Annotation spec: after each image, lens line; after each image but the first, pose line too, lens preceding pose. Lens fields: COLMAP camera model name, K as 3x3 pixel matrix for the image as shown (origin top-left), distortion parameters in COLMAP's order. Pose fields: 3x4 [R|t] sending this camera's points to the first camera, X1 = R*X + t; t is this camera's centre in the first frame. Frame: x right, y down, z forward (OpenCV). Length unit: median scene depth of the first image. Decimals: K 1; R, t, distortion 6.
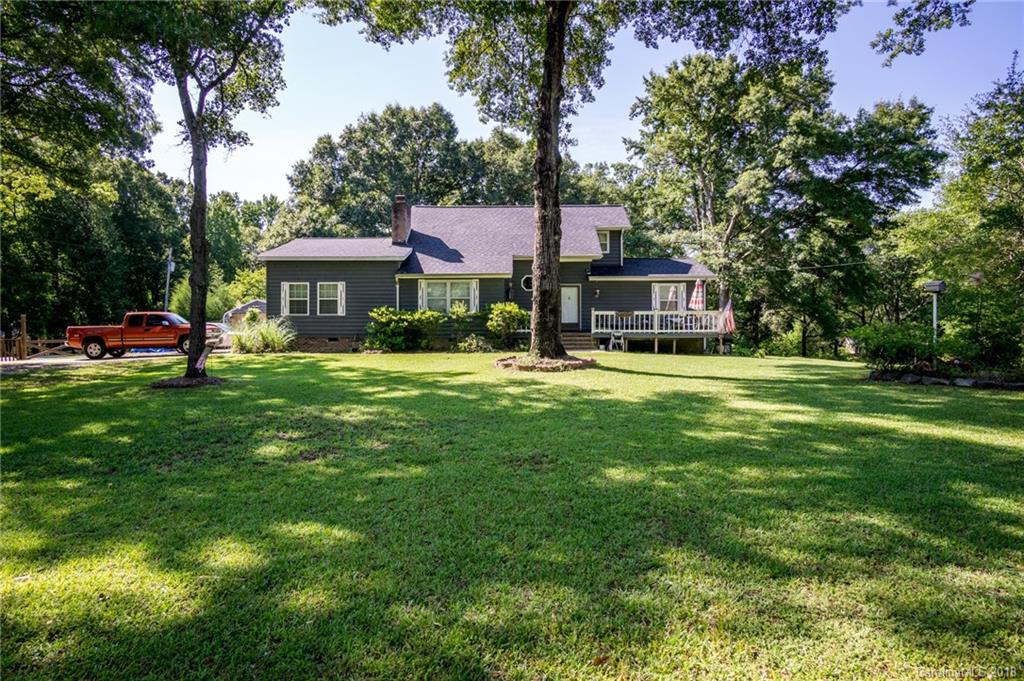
lens RADIAL K [[561.1, 0, 513.2], [0, 561.1, 328.0], [0, 0, 1]] dist [-0.025786, 0.000018]
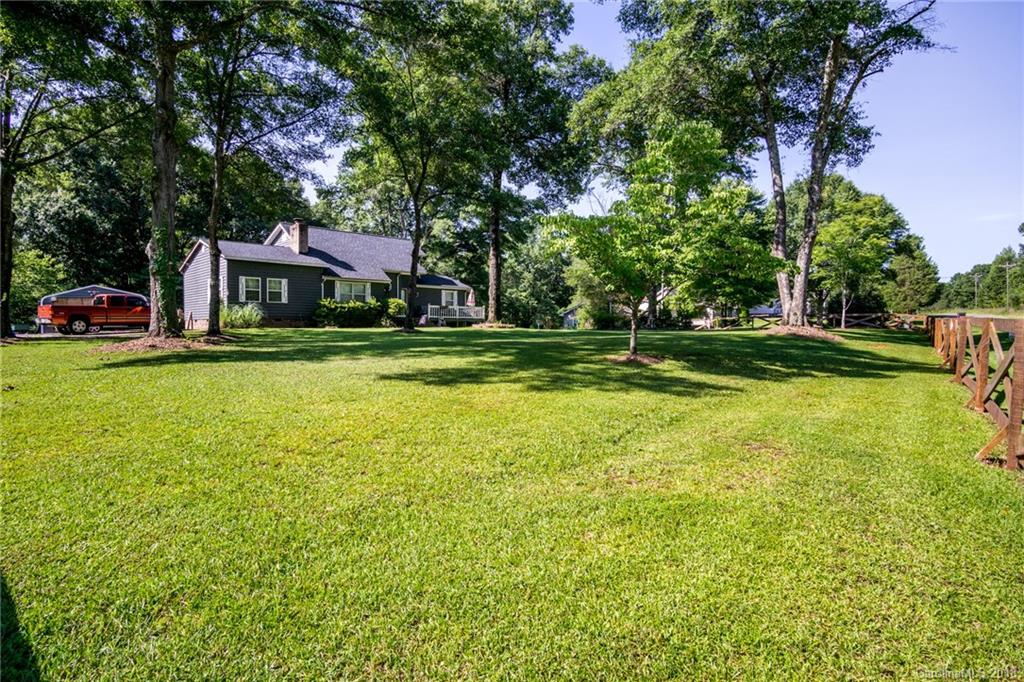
lens RADIAL K [[561.1, 0, 513.2], [0, 561.1, 328.5], [0, 0, 1]] dist [-0.025786, 0.000018]
pose [[0.708217, 0.000940, 0.705994, -0.890697], [0.000817, 0.999997, -0.002151, 0.045428], [-0.705994, 0.002101, 0.708215, -0.401409]]
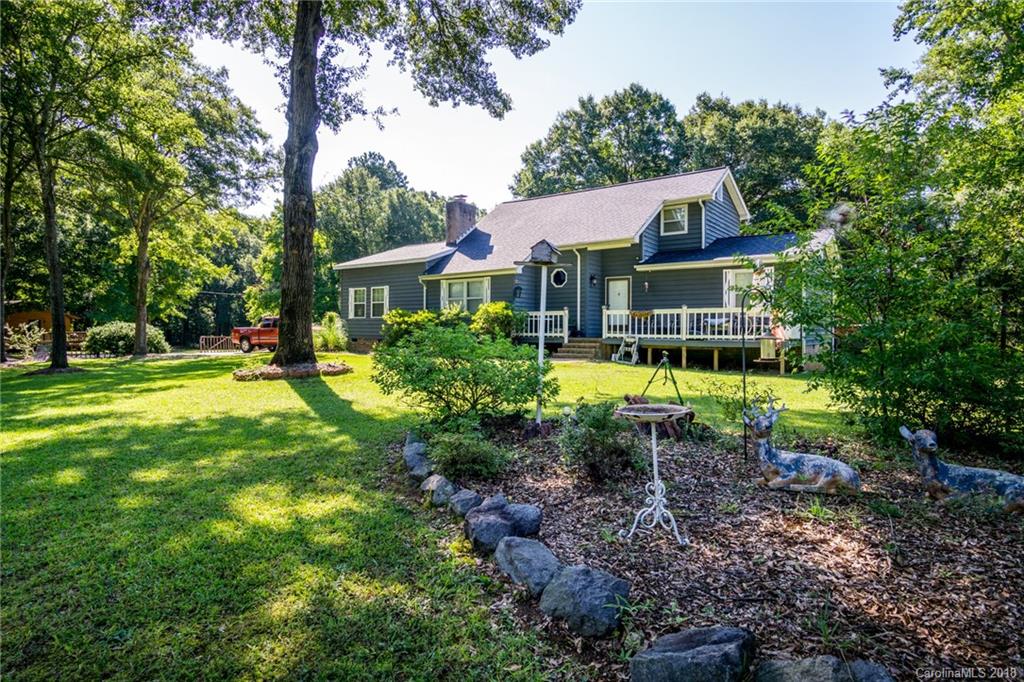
lens RADIAL K [[570.8, 0, 510.4], [0, 570.8, 325.1], [0, 0, 1]] dist [-0.023884, 0.000544]
pose [[0.806526, 0.000191, -0.591199, 0.507380], [-0.005194, 0.999964, -0.006762, -0.003186], [0.591176, 0.008524, 0.806497, 0.279812]]
